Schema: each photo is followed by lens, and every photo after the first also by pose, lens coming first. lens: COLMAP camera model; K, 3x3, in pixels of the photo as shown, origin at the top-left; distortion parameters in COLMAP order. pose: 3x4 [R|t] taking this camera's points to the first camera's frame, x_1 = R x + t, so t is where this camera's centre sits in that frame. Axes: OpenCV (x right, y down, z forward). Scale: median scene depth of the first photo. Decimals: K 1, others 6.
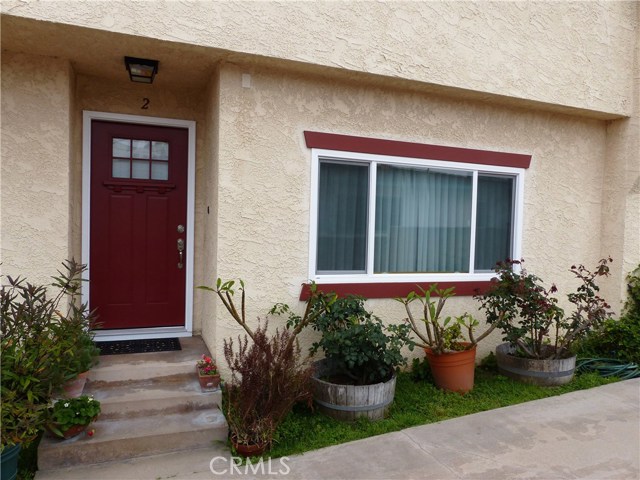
lens RADIAL K [[482.1, 0, 316.5], [0, 482.1, 241.6], [0, 0, 1]] dist [-0.025209, 0.025813]
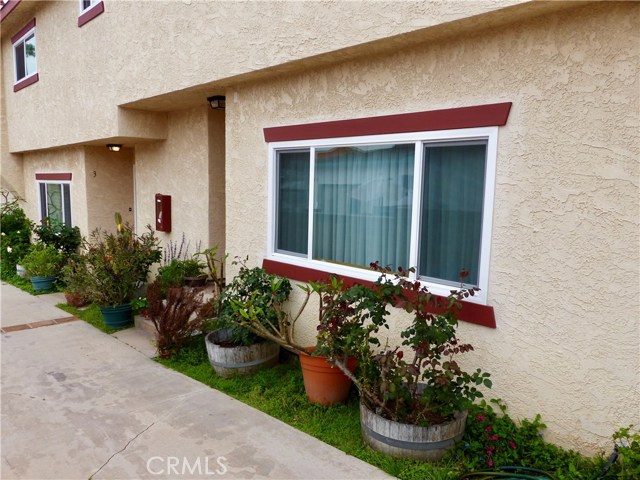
lens RADIAL K [[482.1, 0, 314.6], [0, 482.1, 240.0], [0, 0, 1]] dist [-0.025209, 0.025813]
pose [[0.376639, 0.090120, -0.921966, 1.043724], [-0.034990, 0.995930, 0.083056, -0.057265], [0.925699, 0.000978, 0.378260, 0.625730]]
